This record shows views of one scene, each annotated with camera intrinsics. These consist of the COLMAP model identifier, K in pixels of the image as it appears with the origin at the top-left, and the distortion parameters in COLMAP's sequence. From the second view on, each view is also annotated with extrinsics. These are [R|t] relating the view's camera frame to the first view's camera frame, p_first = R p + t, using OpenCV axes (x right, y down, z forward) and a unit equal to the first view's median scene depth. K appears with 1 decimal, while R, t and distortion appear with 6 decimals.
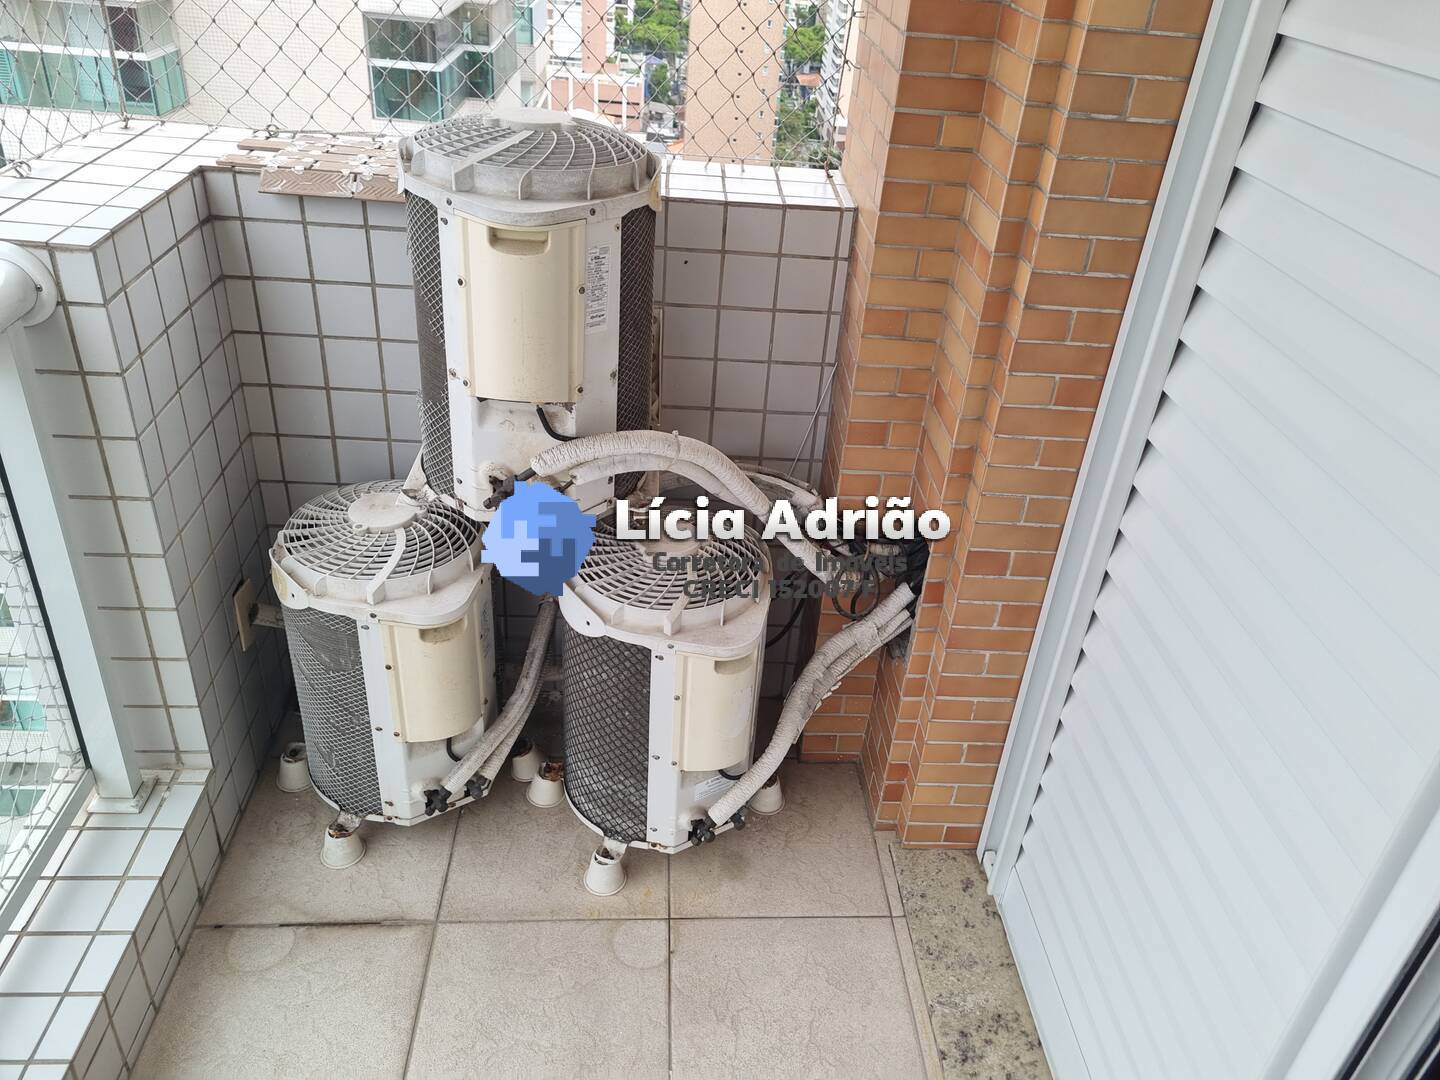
lens RADIAL K [[1108.0, 0, 732.1], [0, 1108.0, 547.6], [0, 0, 1]] dist [0.057121, -0.013206]
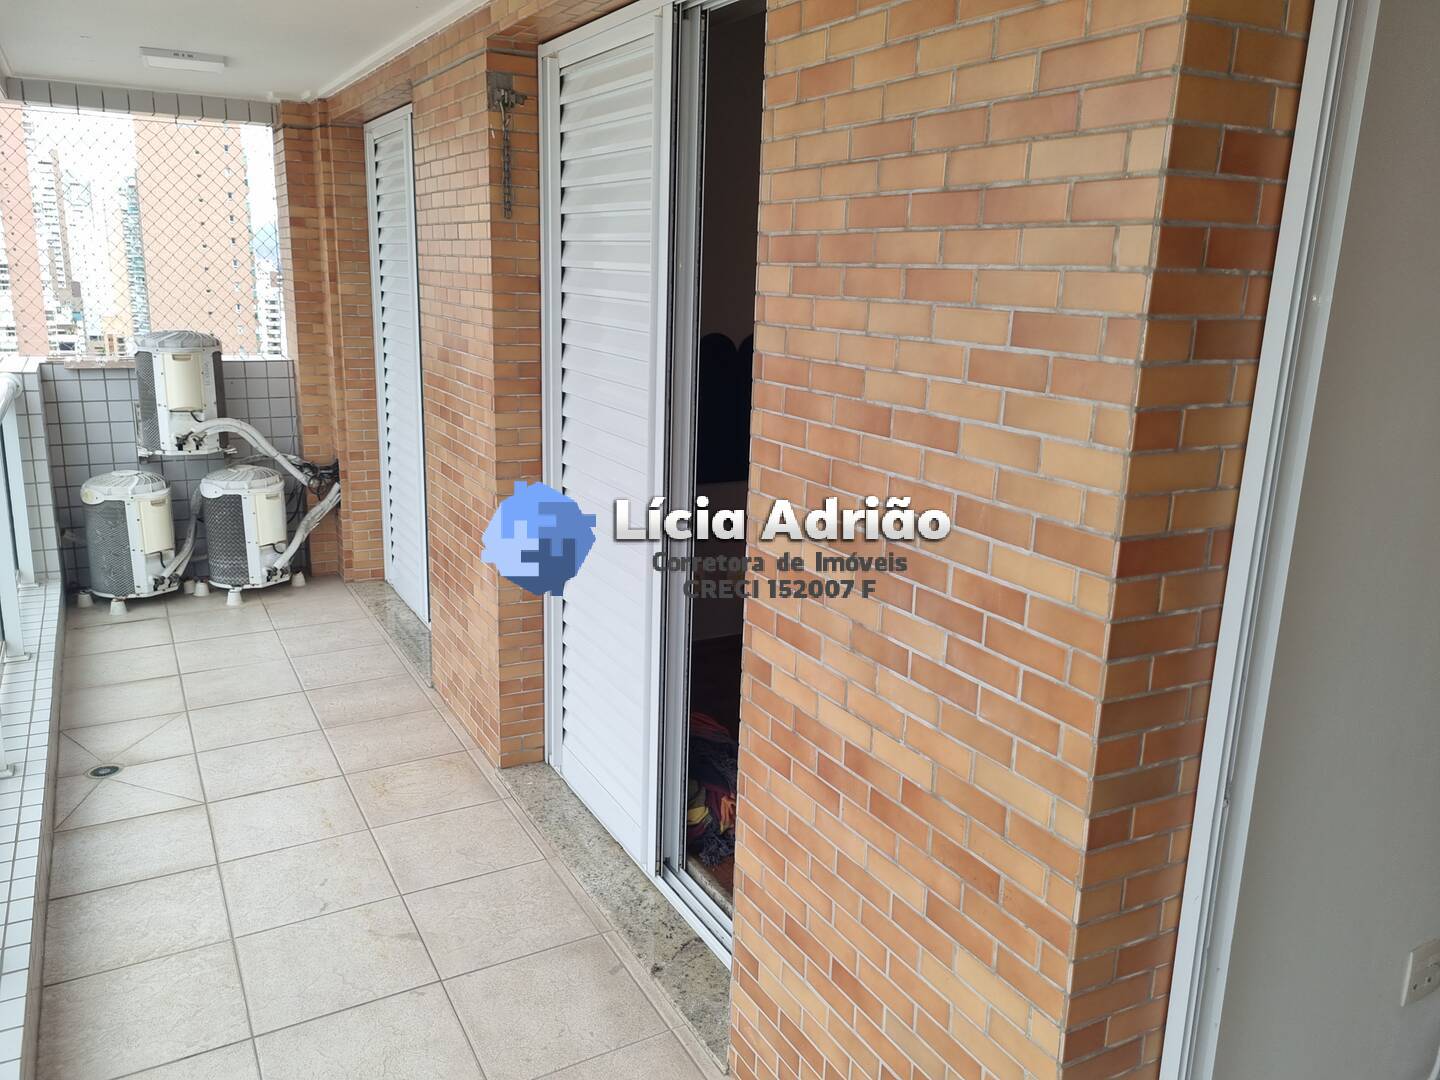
lens RADIAL K [[1108.0, 0, 719.0], [0, 1108.0, 529.1], [0, 0, 1]] dist [0.057121, -0.013206]
pose [[0.906030, -0.148763, 0.396205, -0.106805], [0.259139, 0.935169, -0.241464, 1.135814], [-0.334598, 0.321446, 0.885842, -1.879520]]
